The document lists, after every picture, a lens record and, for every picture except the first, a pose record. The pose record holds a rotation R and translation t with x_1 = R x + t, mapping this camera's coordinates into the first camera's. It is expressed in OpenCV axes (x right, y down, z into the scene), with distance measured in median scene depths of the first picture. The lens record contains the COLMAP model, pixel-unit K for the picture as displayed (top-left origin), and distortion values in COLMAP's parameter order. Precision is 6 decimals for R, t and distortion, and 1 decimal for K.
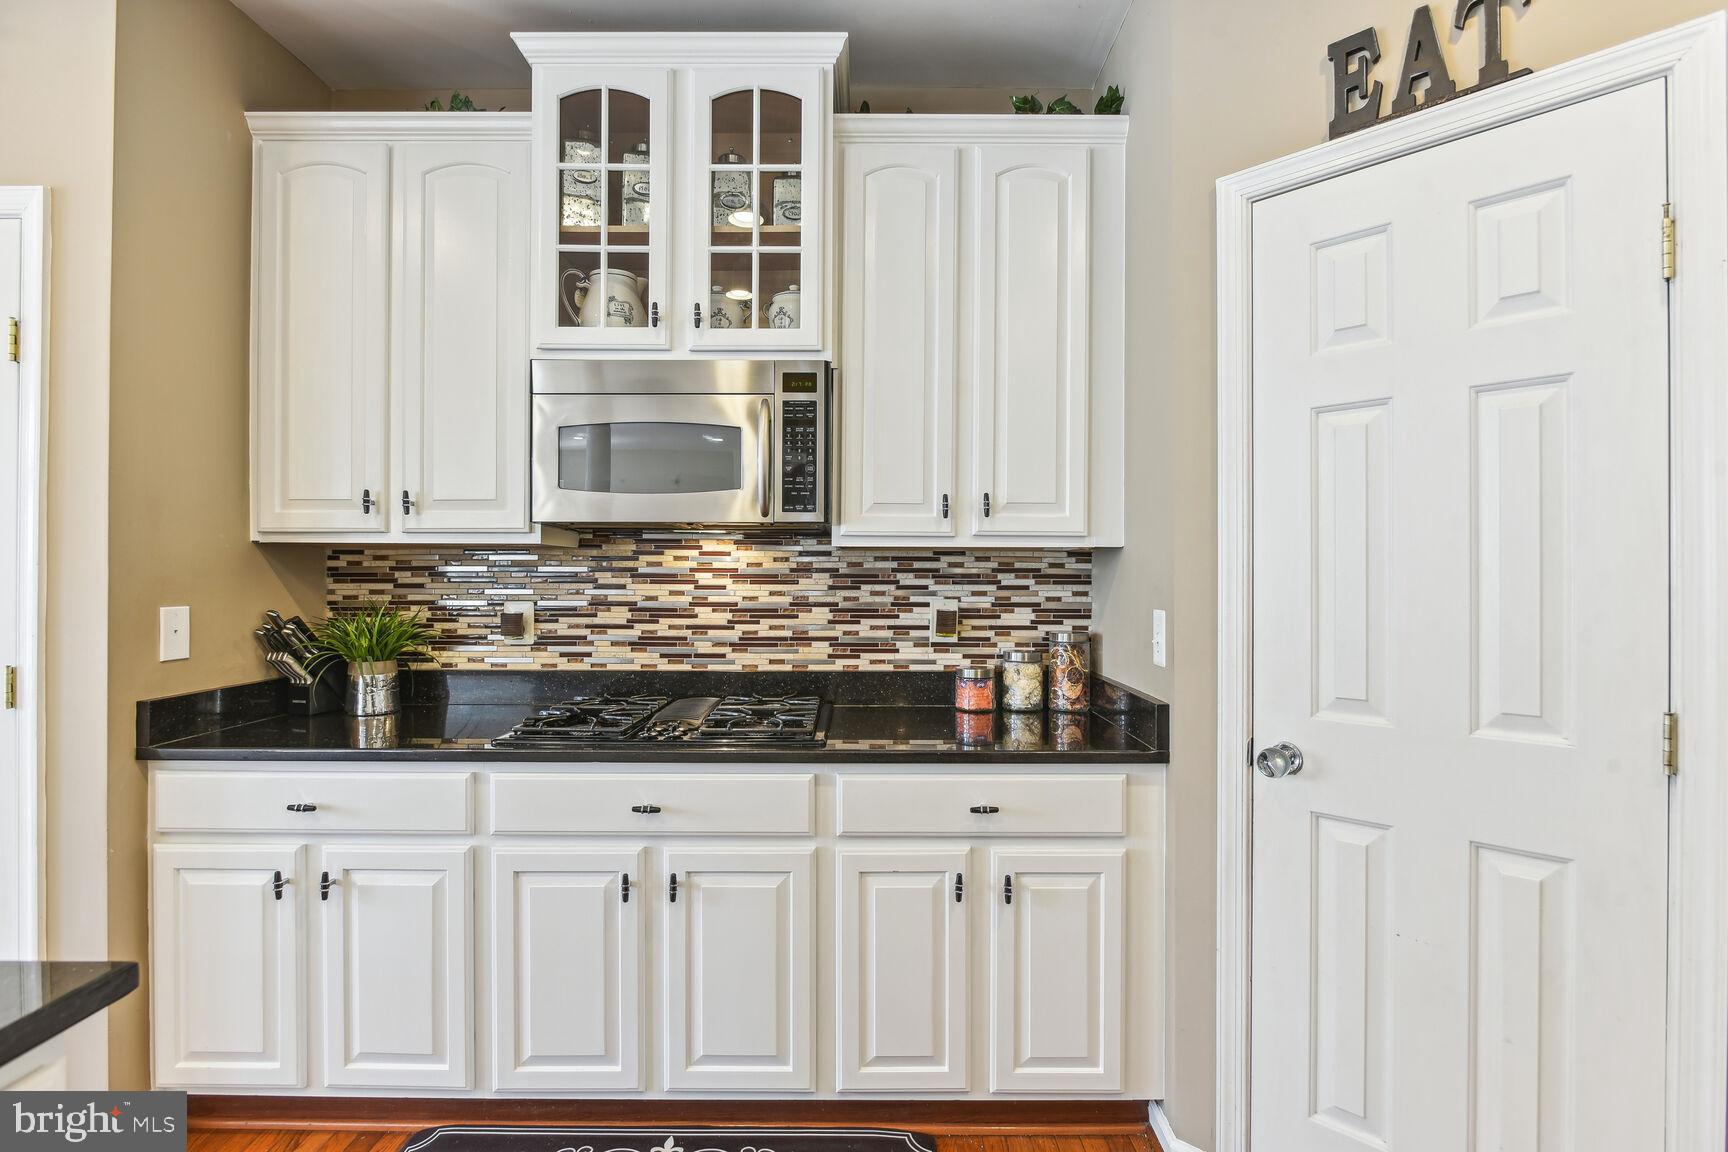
lens RADIAL K [[830.2, 0, 862.5], [0, 830.2, 574.4], [0, 0, 1]] dist [-0.009272, -0.000582]
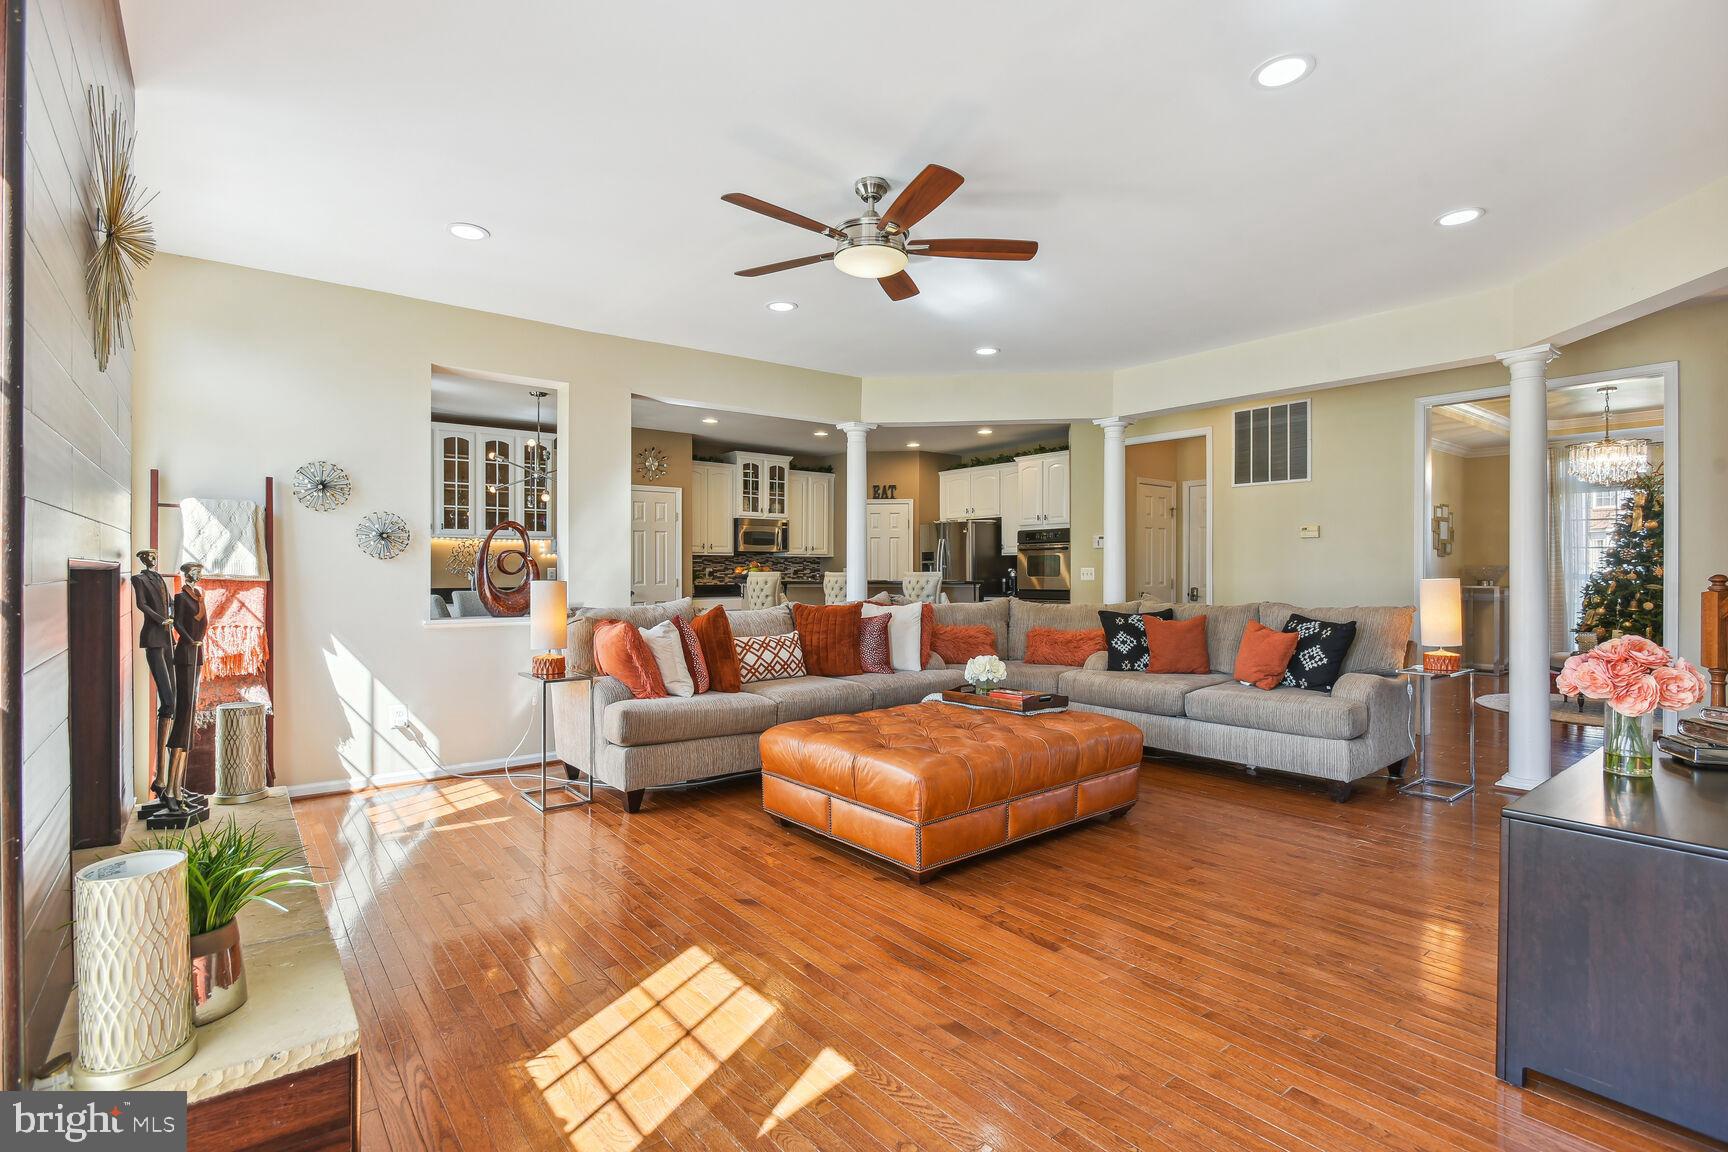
lens RADIAL K [[830.2, 0, 869.4], [0, 830.2, 571.6], [0, 0, 1]] dist [-0.009272, -0.000582]
pose [[0.773557, -0.006225, 0.633697, -2.783908], [0.000570, 0.999958, 0.009128, 0.012096], [-0.633727, -0.006700, 0.773528, -3.139021]]
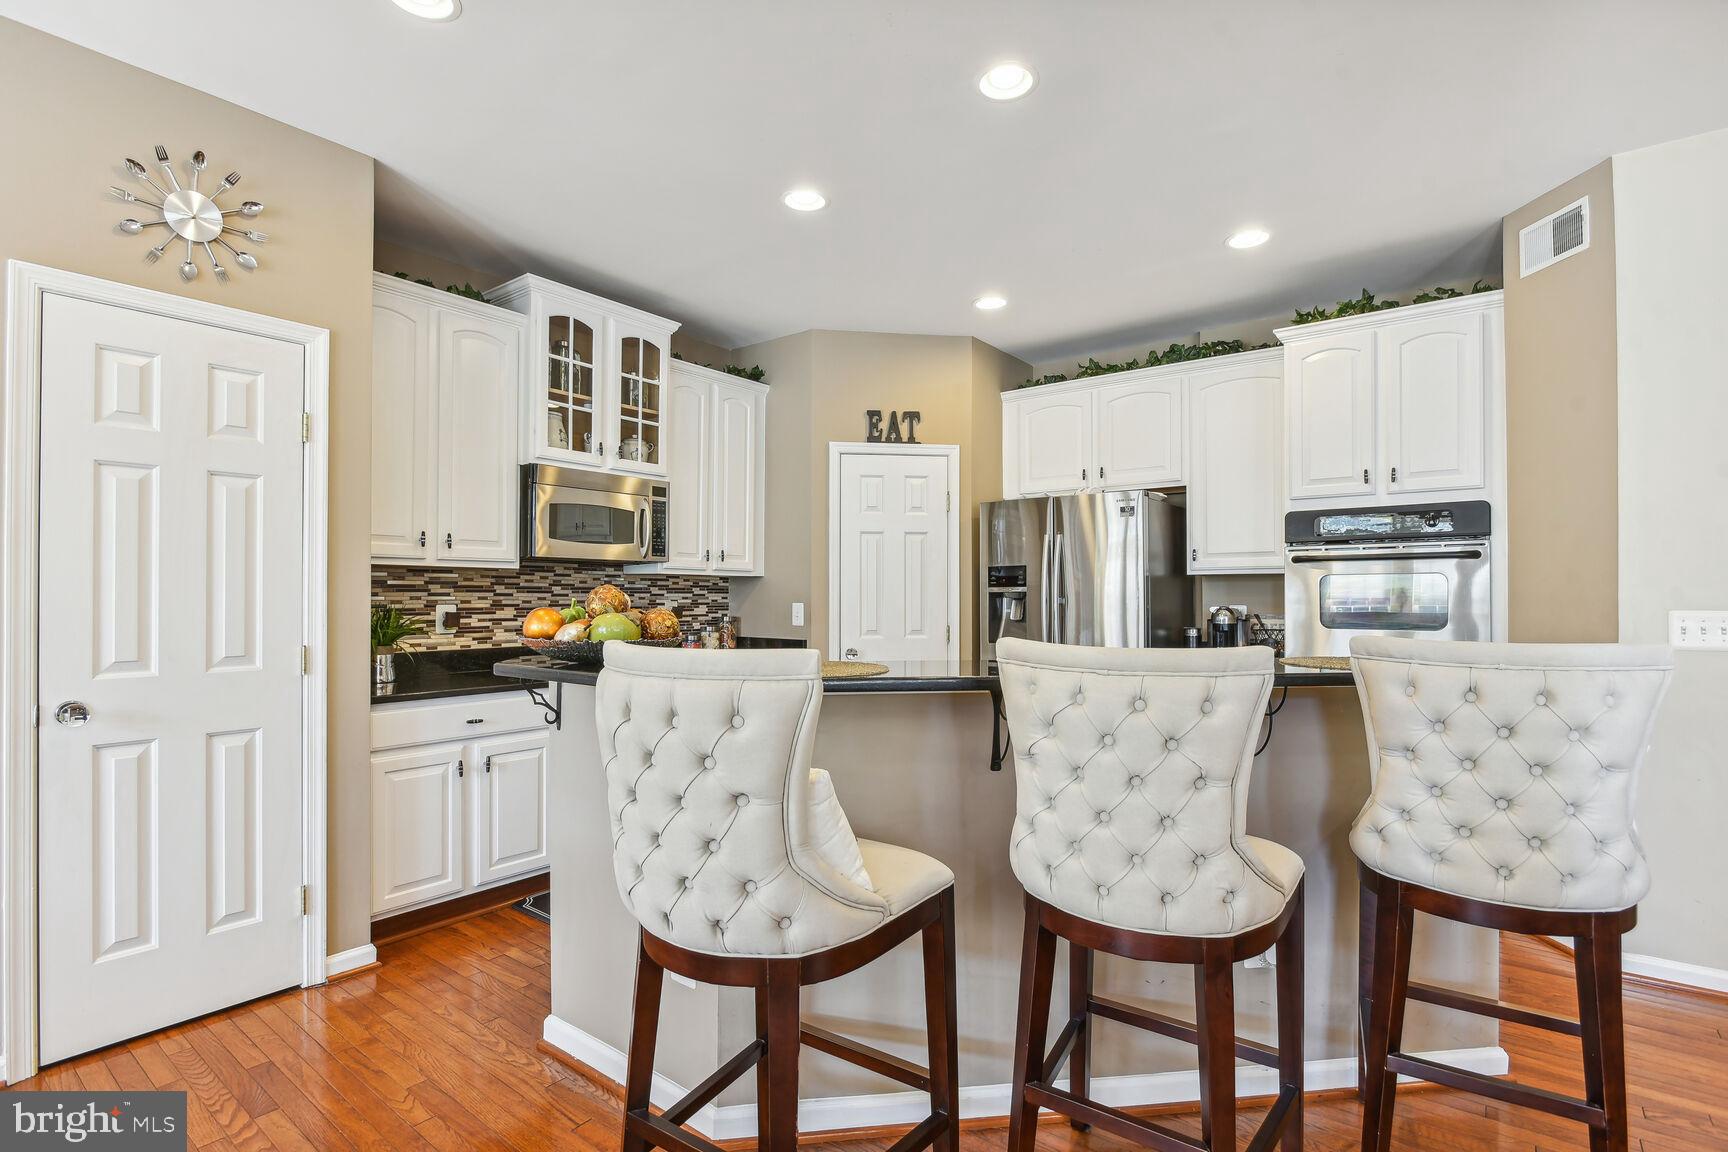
lens RADIAL K [[830.2, 0, 863.3], [0, 830.2, 591.3], [0, 0, 1]] dist [-0.009272, -0.000582]
pose [[0.608319, 0.001870, 0.793691, -1.301372], [-0.003999, 0.999992, 0.000709, 0.004880], [-0.793683, -0.003606, 0.608321, -0.578727]]
